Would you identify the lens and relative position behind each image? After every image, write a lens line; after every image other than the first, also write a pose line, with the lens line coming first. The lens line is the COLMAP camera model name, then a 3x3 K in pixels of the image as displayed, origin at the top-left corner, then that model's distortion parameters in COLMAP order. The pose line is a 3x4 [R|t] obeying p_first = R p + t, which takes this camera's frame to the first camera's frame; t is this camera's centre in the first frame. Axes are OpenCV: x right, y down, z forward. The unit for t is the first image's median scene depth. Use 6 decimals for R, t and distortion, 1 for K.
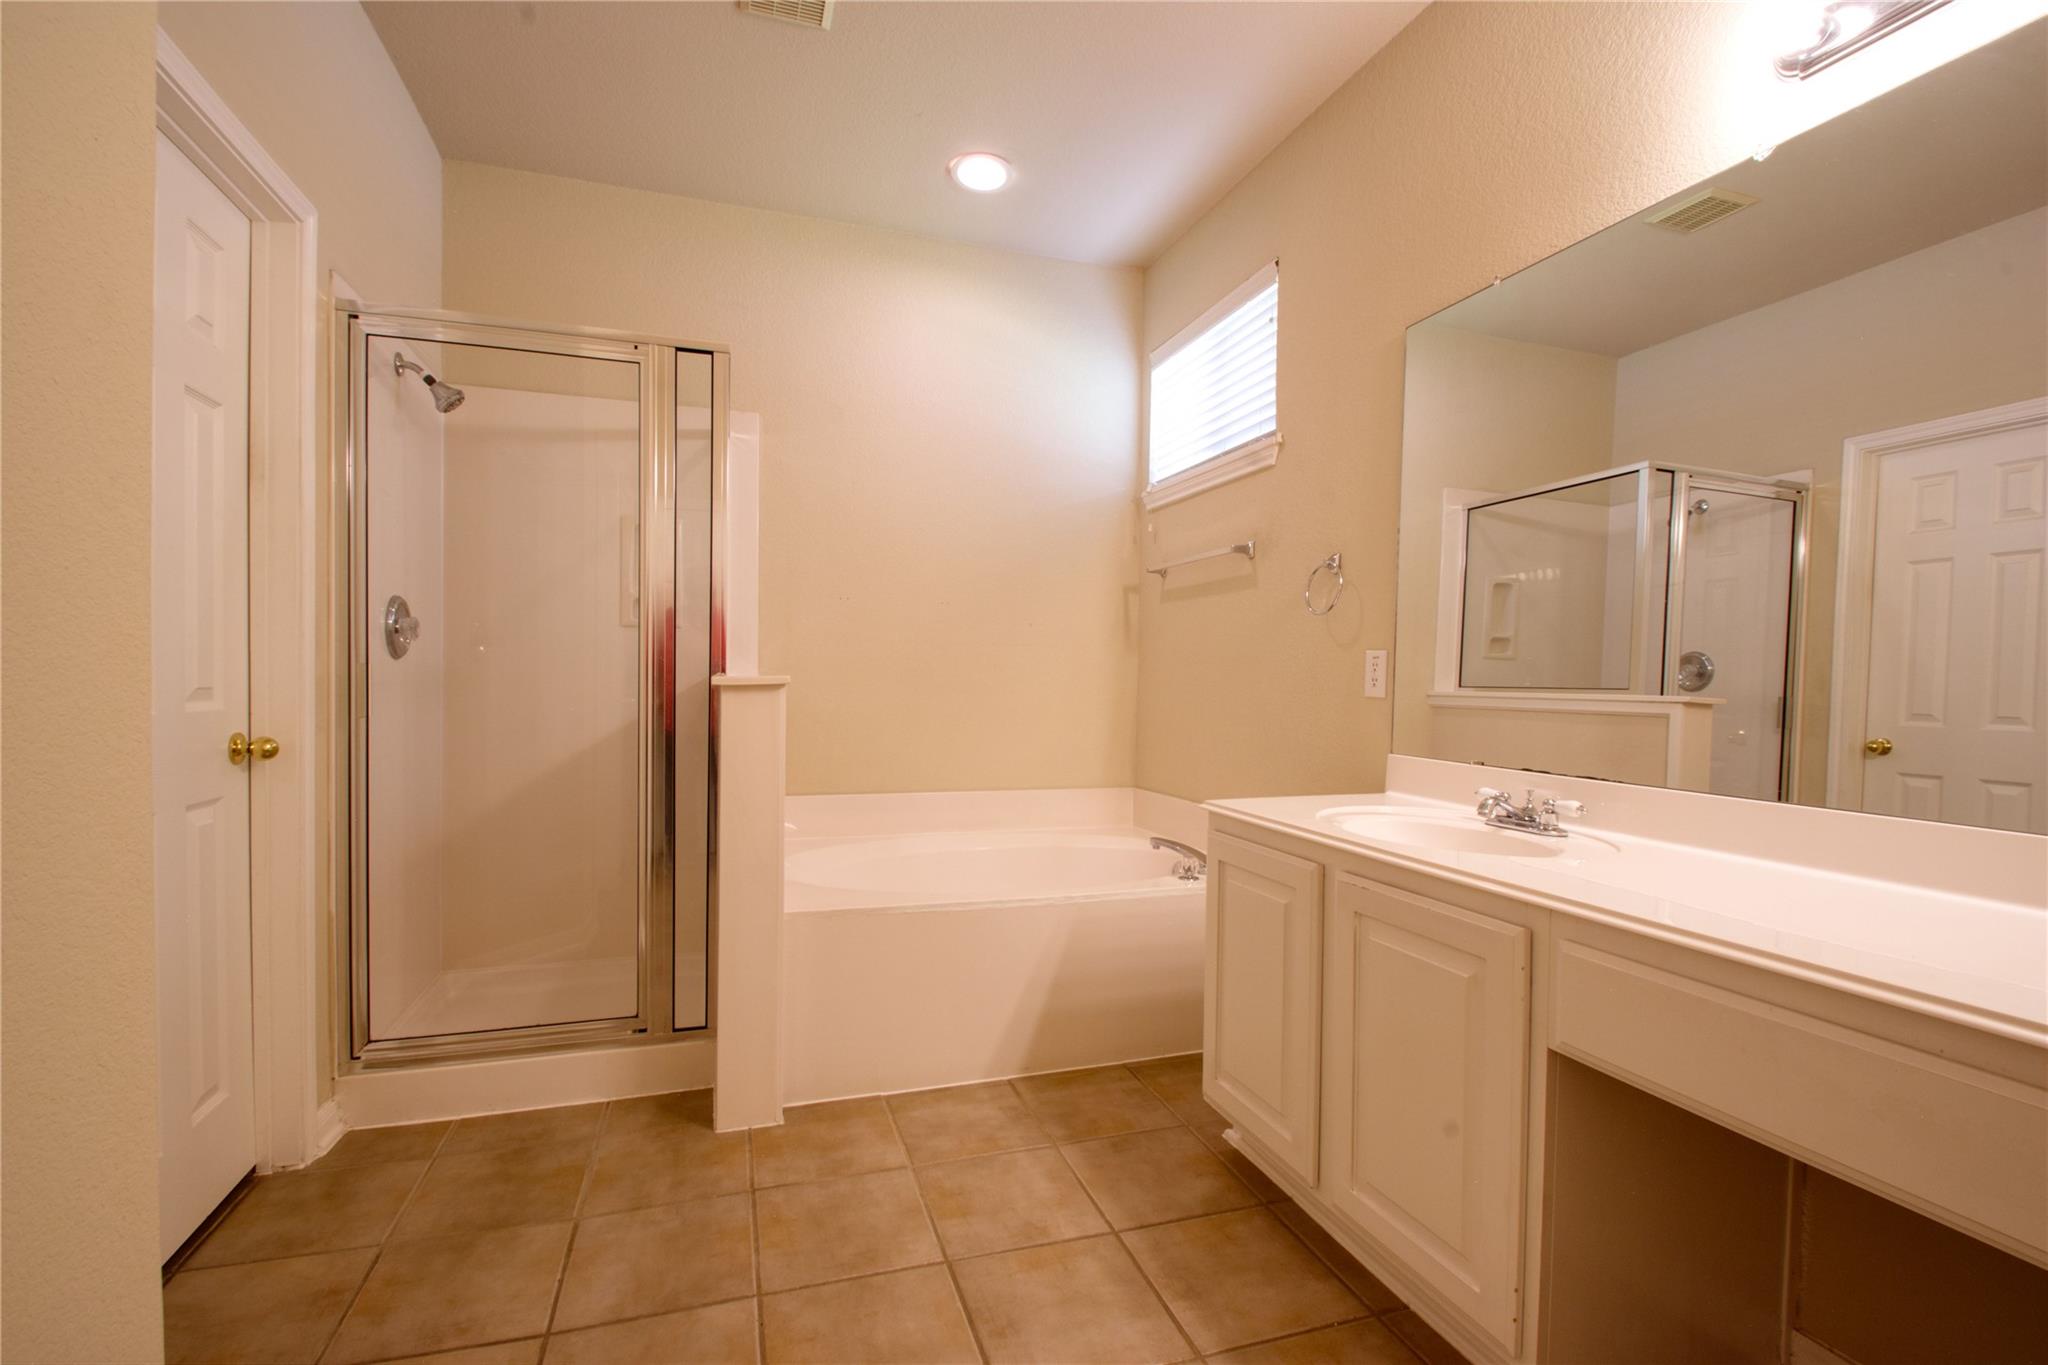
lens RADIAL K [[915.7, 0, 1031.5], [0, 915.7, 693.9], [0, 0, 1]] dist [-0.000379, -0.004467]
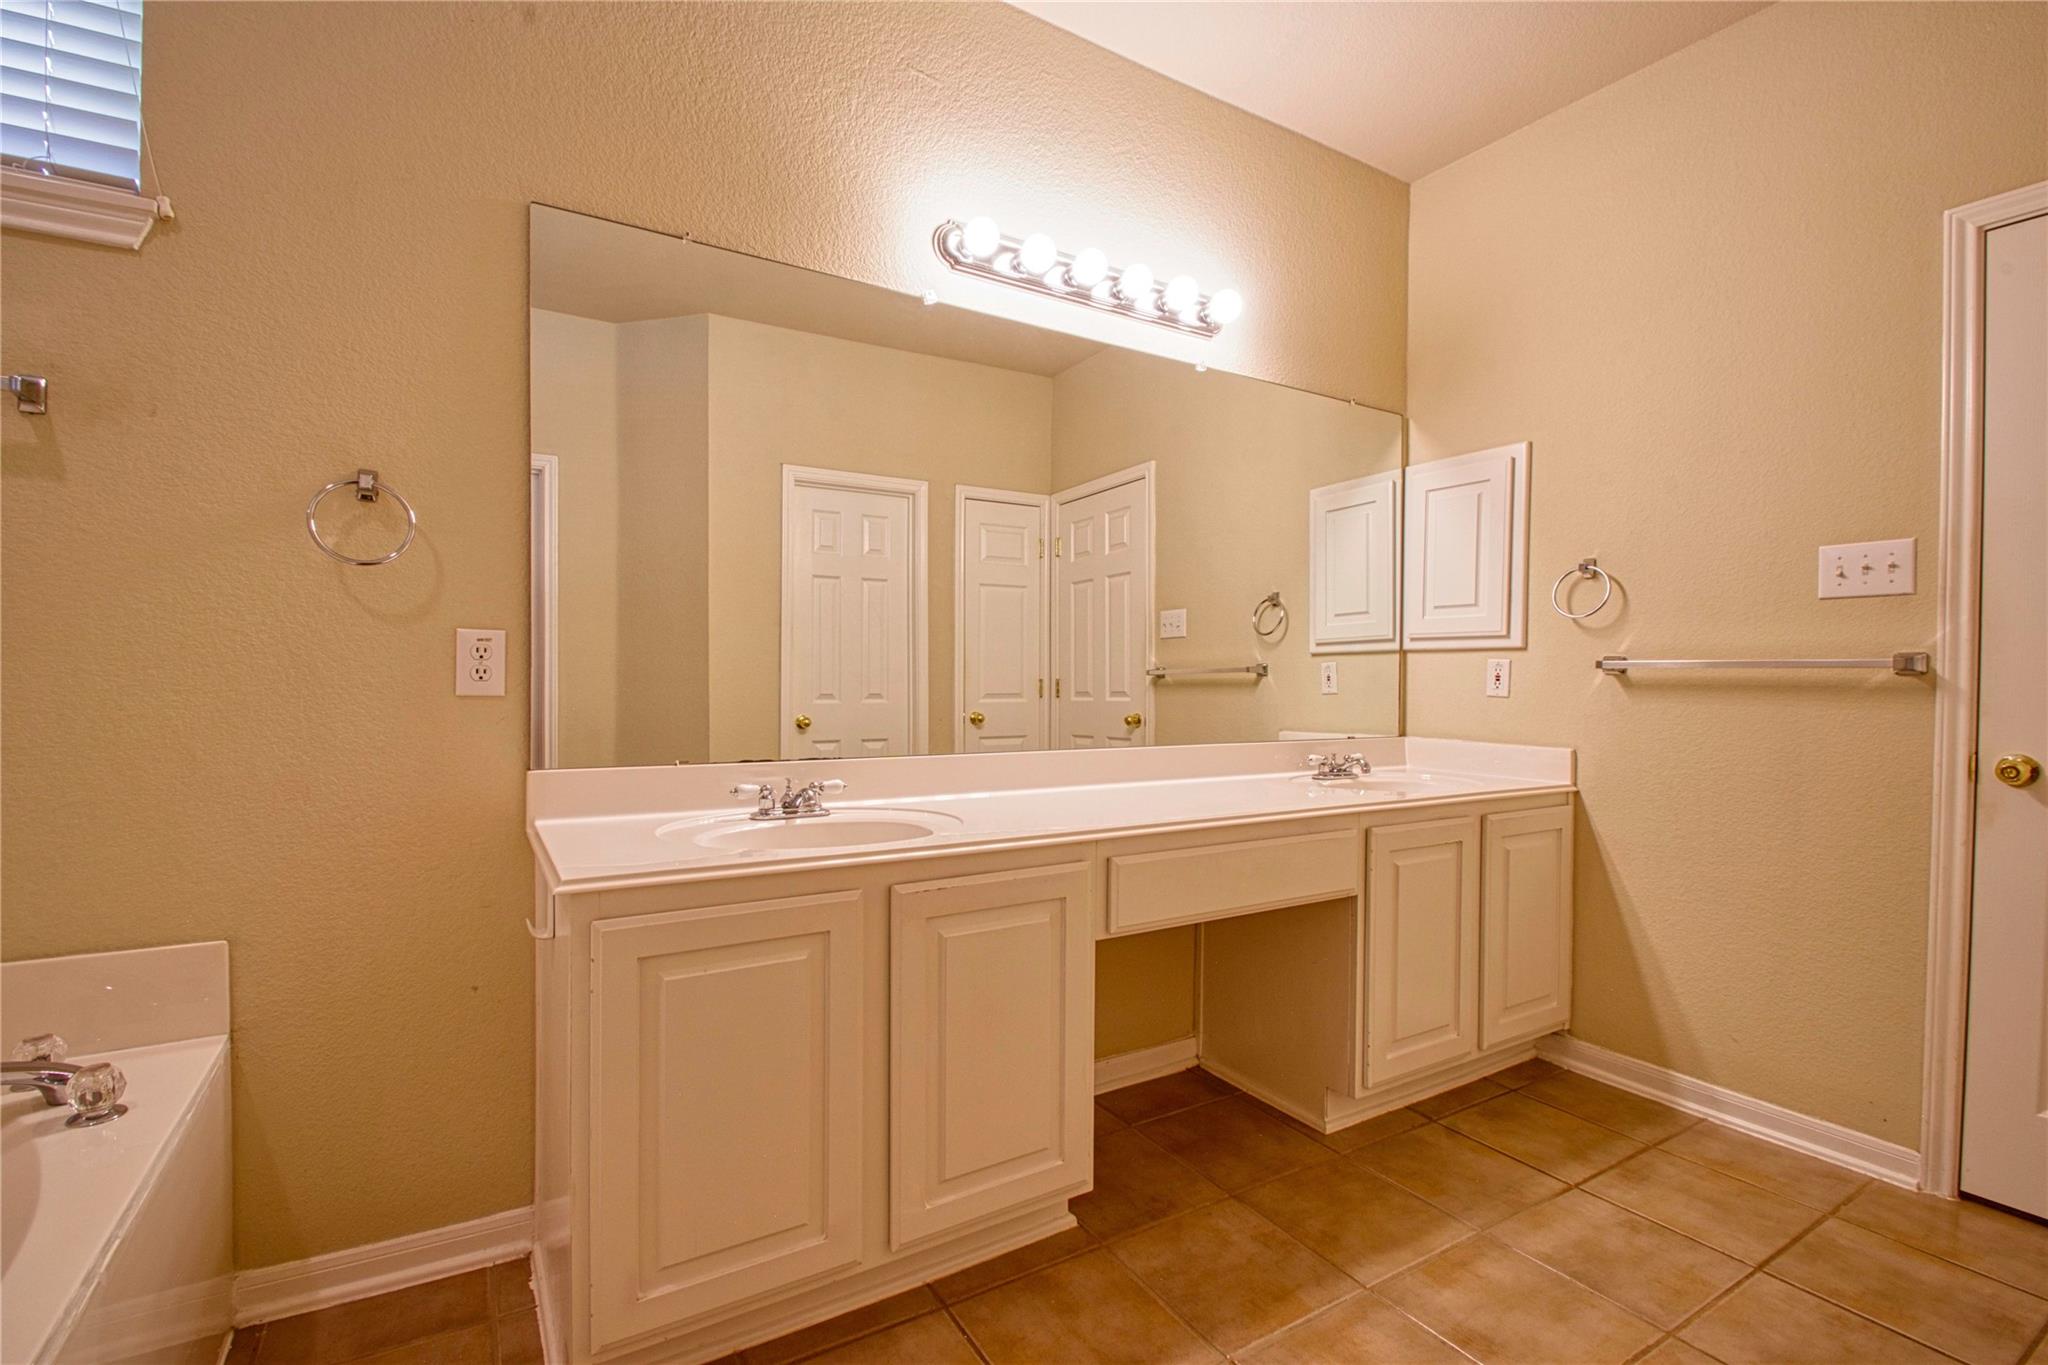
lens RADIAL K [[915.7, 0, 1039.8], [0, 915.7, 683.7], [0, 0, 1]] dist [-0.000379, -0.004467]
pose [[-0.218528, -0.028820, 0.975405, -0.447717], [0.004066, 0.999528, 0.030443, -0.027998], [-0.975822, 0.010618, -0.218308, 0.801955]]
